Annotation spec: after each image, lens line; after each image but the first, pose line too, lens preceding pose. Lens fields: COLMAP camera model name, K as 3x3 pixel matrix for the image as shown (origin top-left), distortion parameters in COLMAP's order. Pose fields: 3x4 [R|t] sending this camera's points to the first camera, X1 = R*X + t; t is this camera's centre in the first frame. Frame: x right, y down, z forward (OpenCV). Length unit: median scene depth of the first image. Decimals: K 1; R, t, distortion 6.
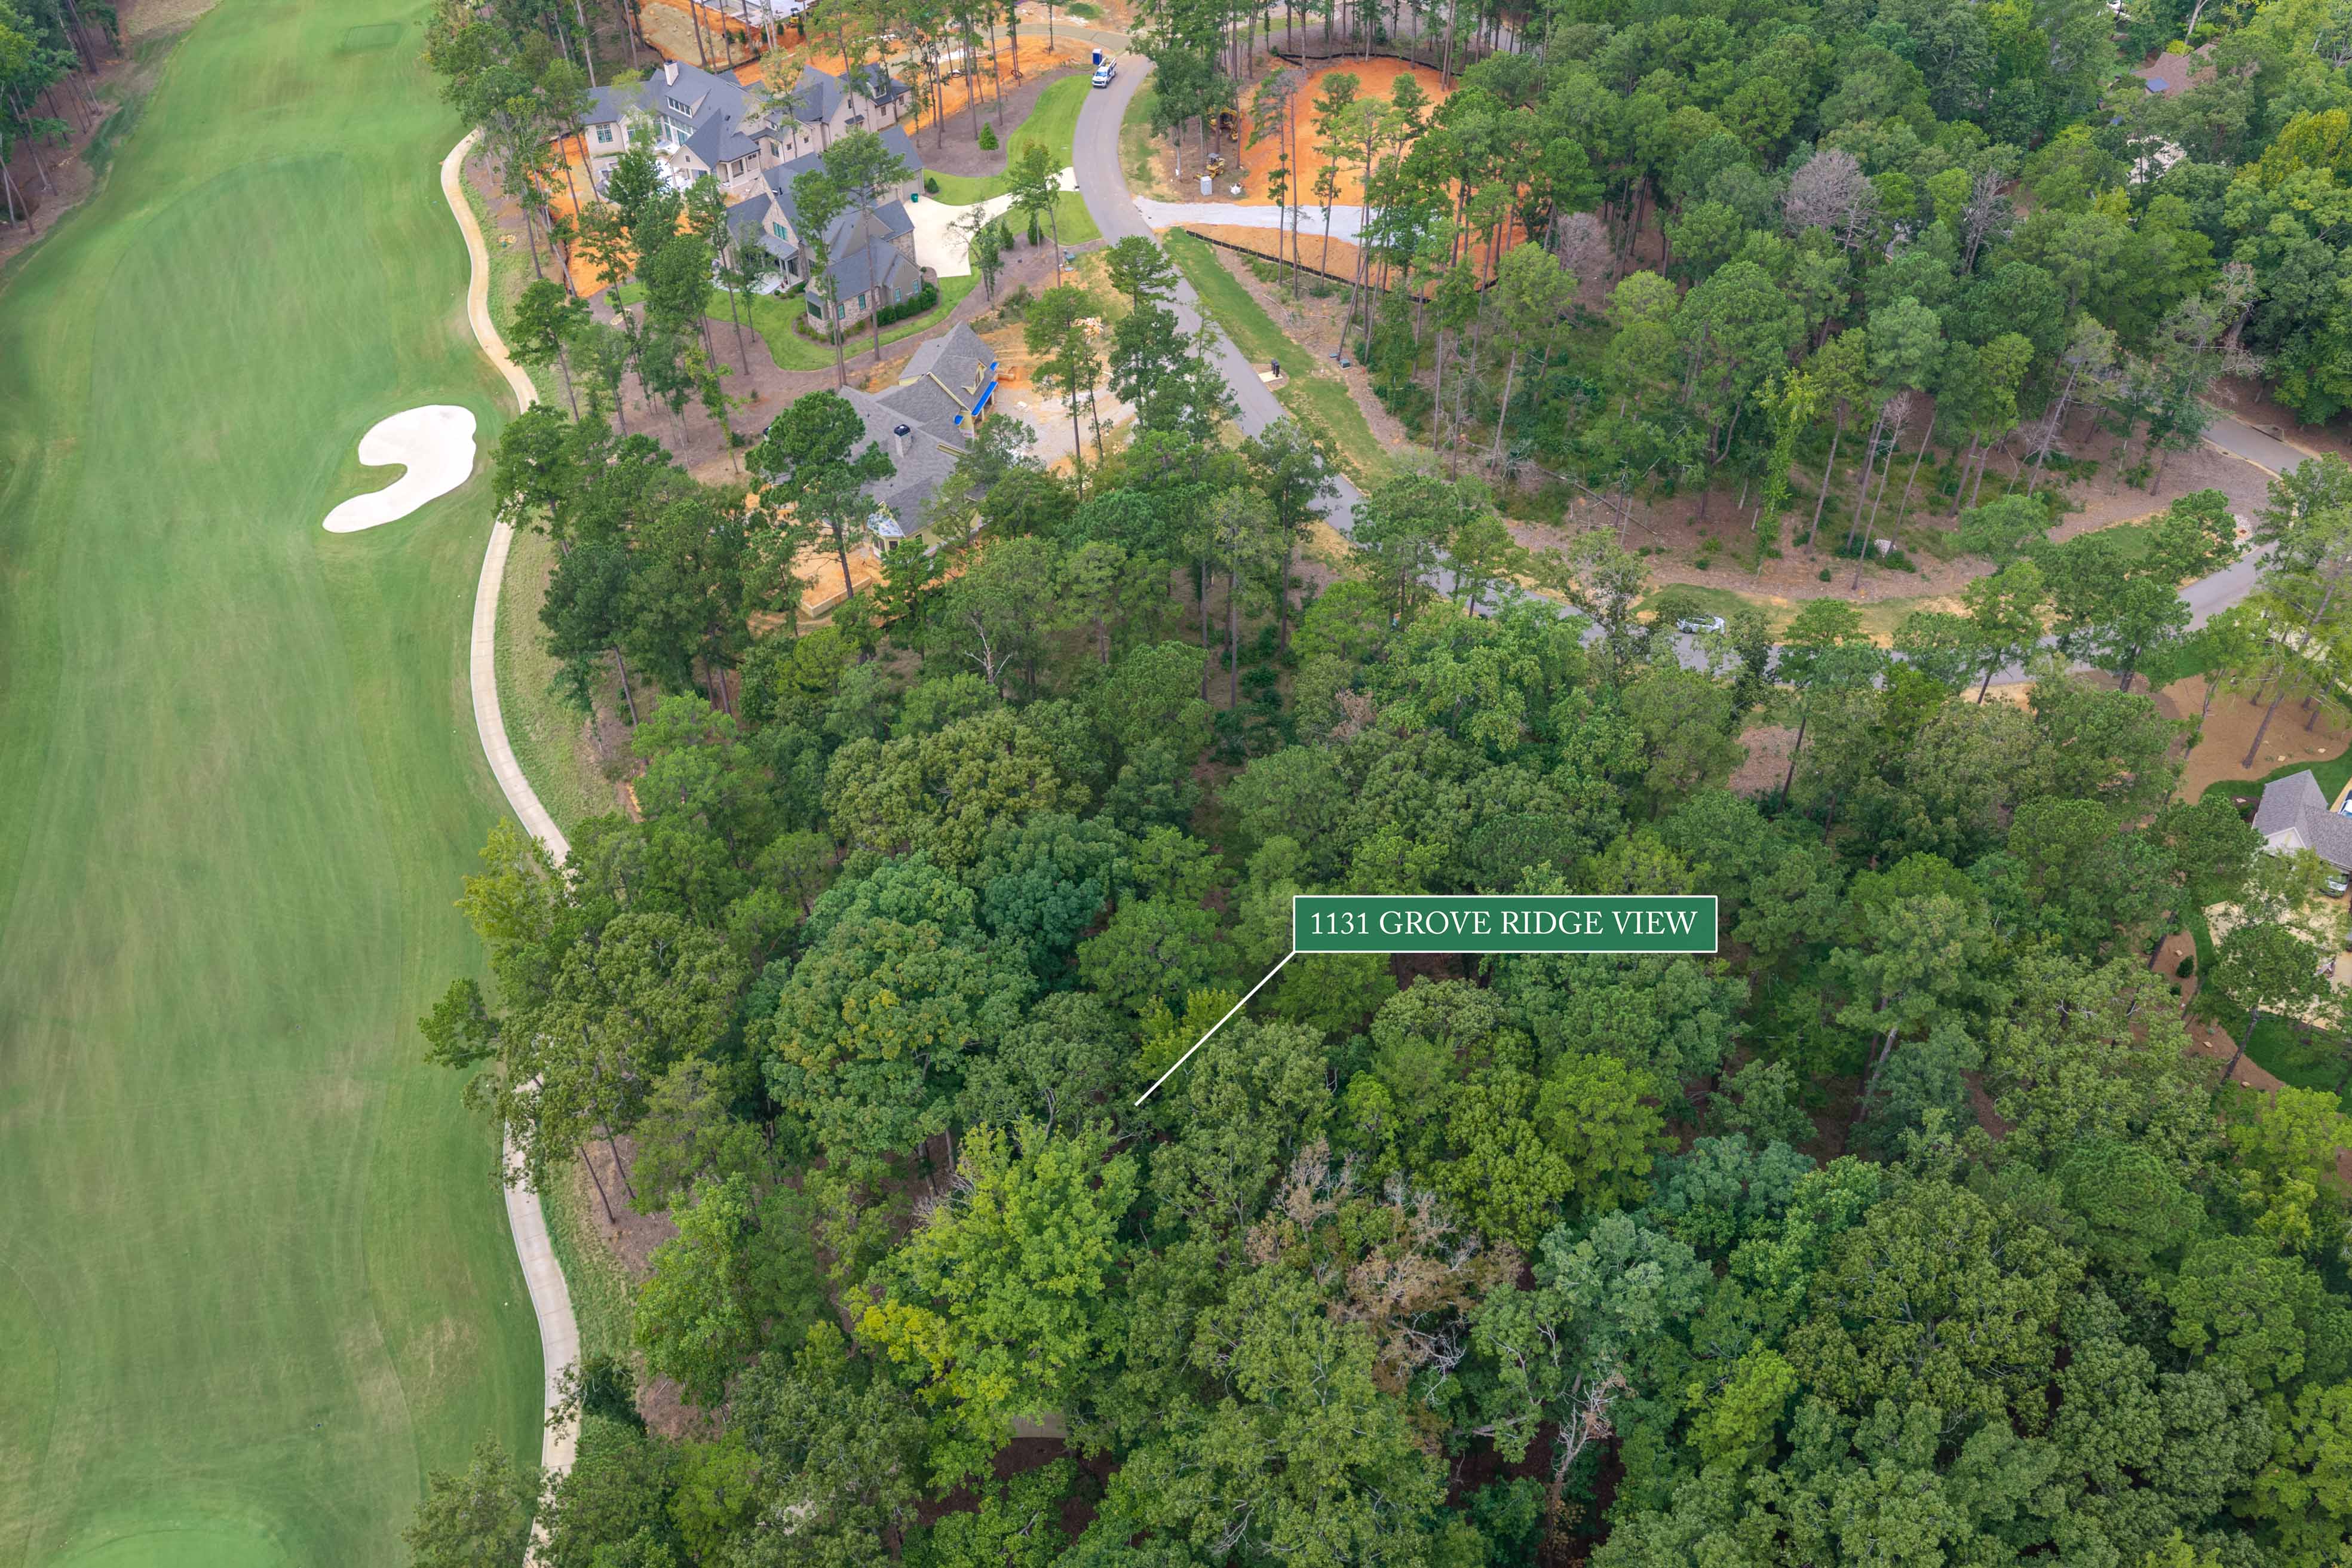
lens RADIAL K [[1934.9, 0, 1178.8], [0, 1934.9, 780.5], [0, 0, 1]] dist [0.011078, -0.025451]
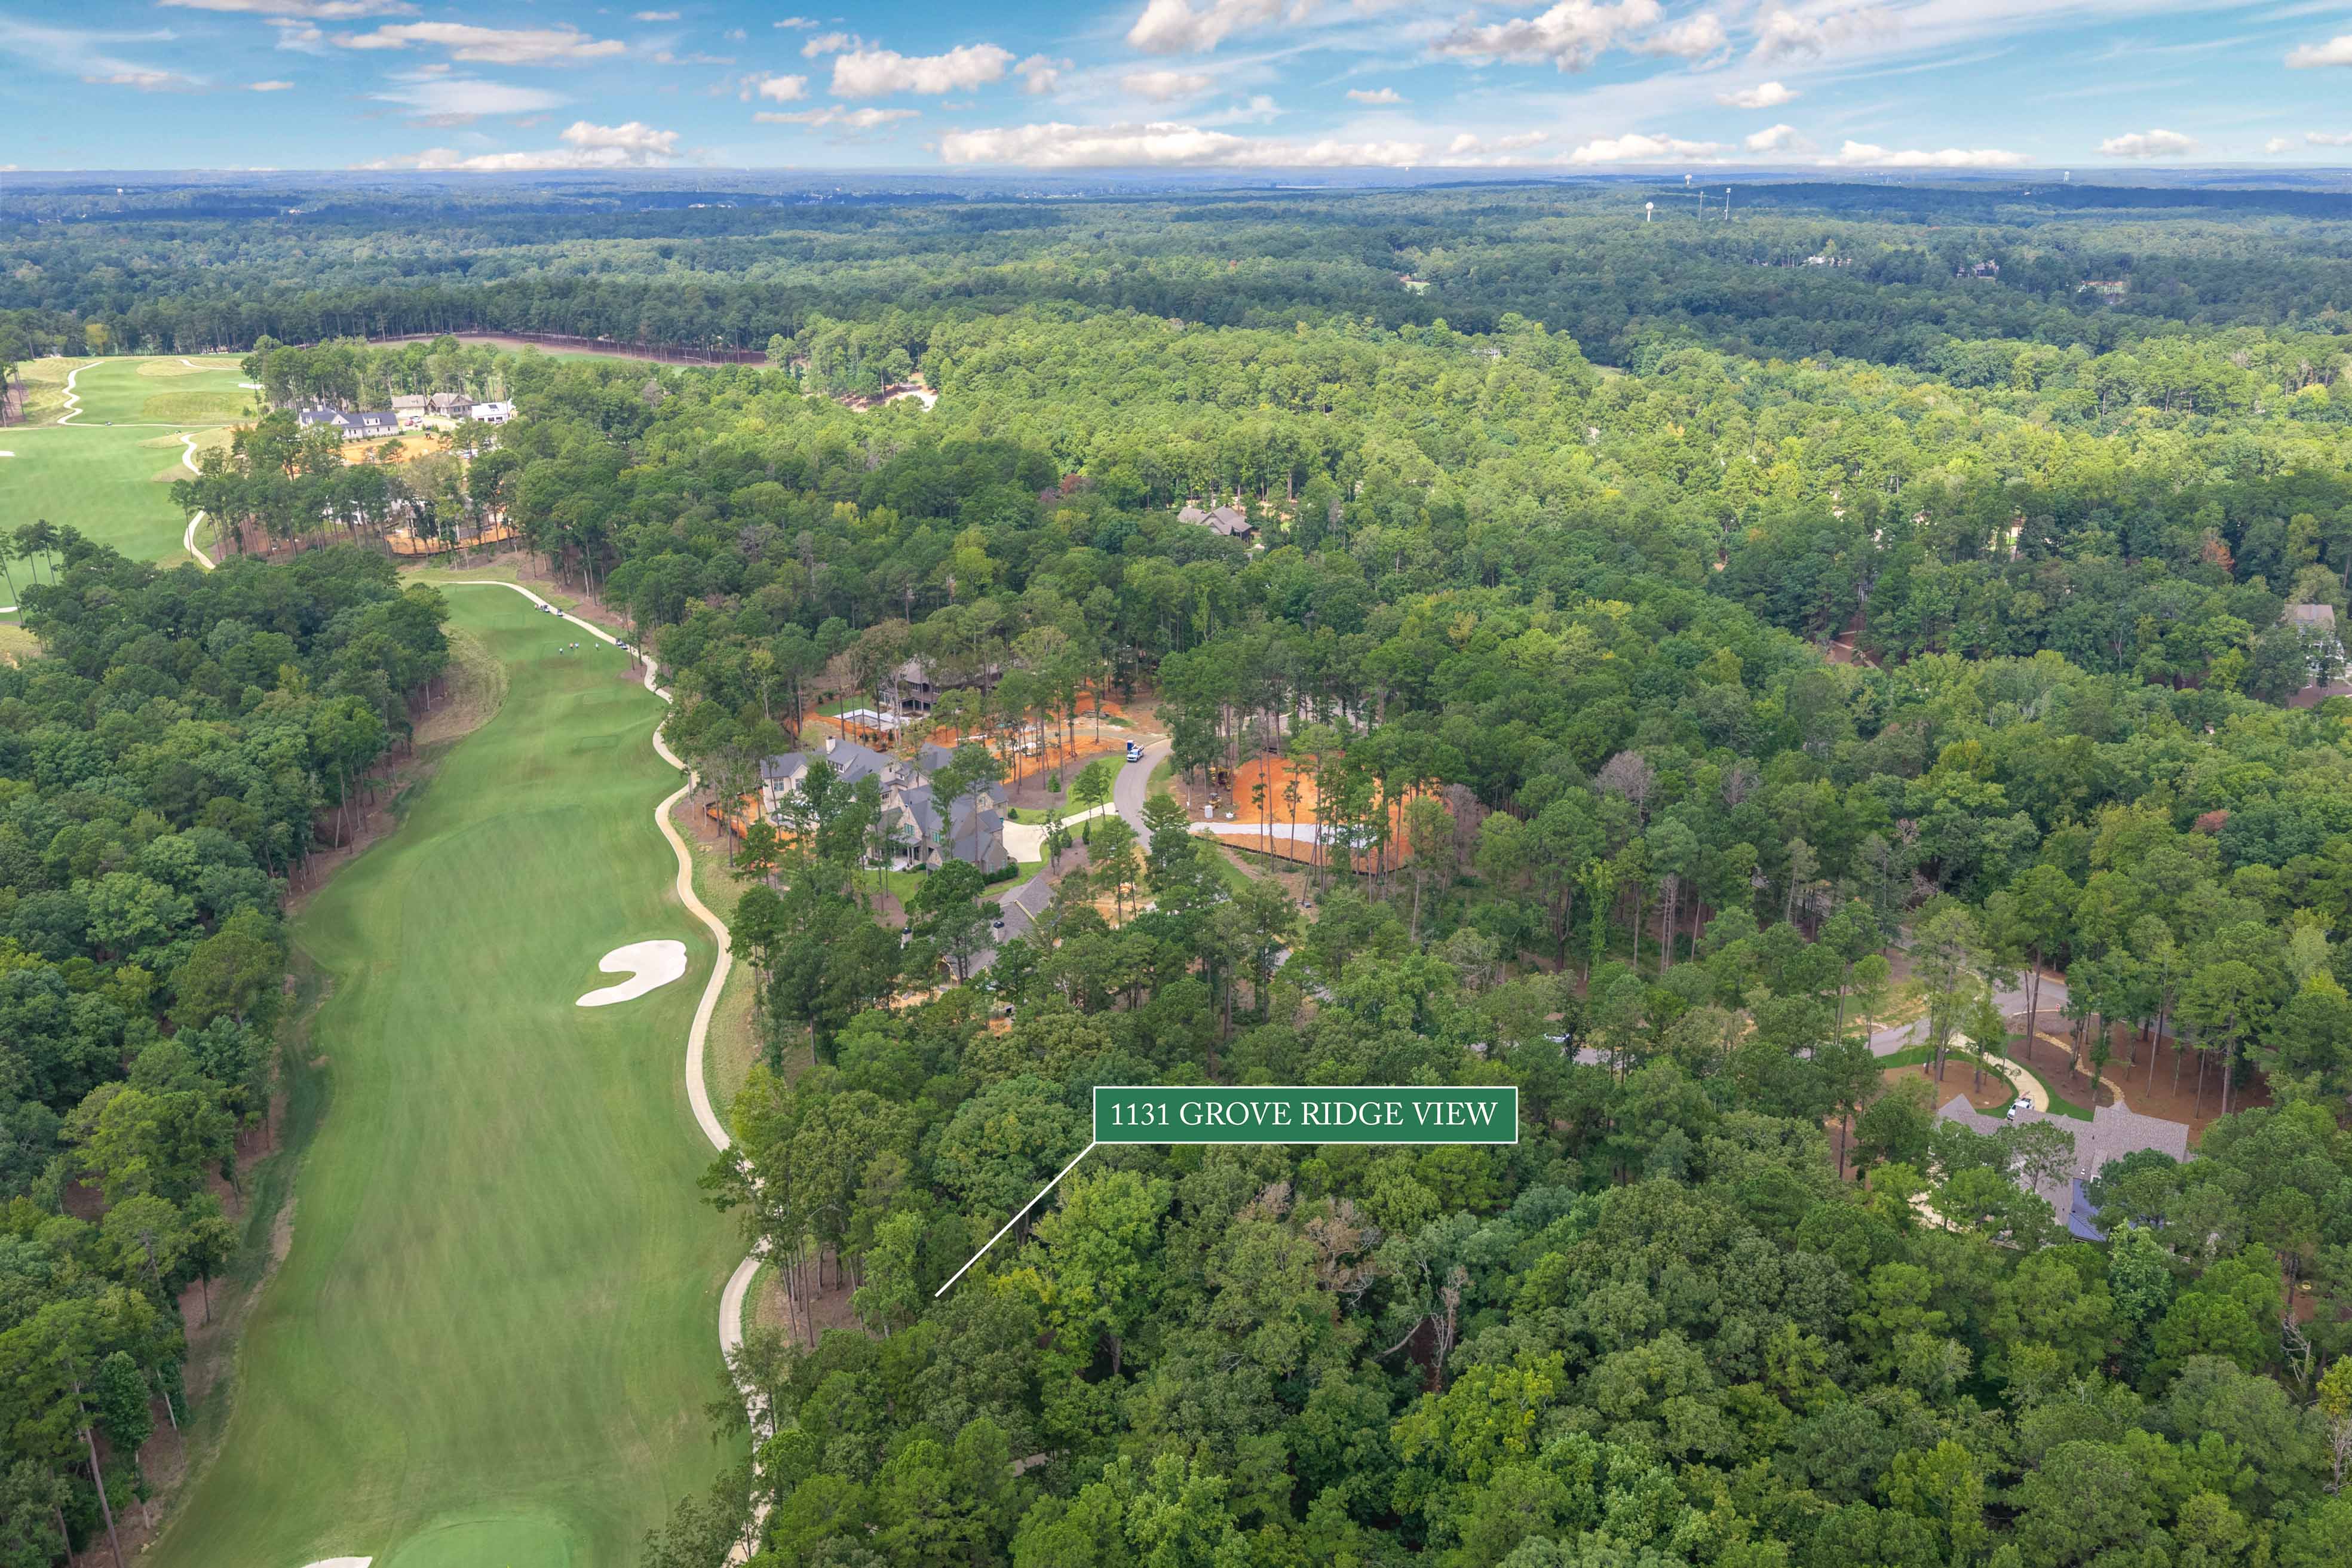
lens RADIAL K [[1882.1, 0, 1176.0], [0, 1882.1, 784.0], [0, 0, 1]] dist [0.054015, -0.208147]
pose [[0.999988, 0.004017, -0.002876, -0.007252], [-0.004845, 0.911410, -0.411471, 0.297830], [0.000969, 0.411480, 0.911418, -0.321042]]
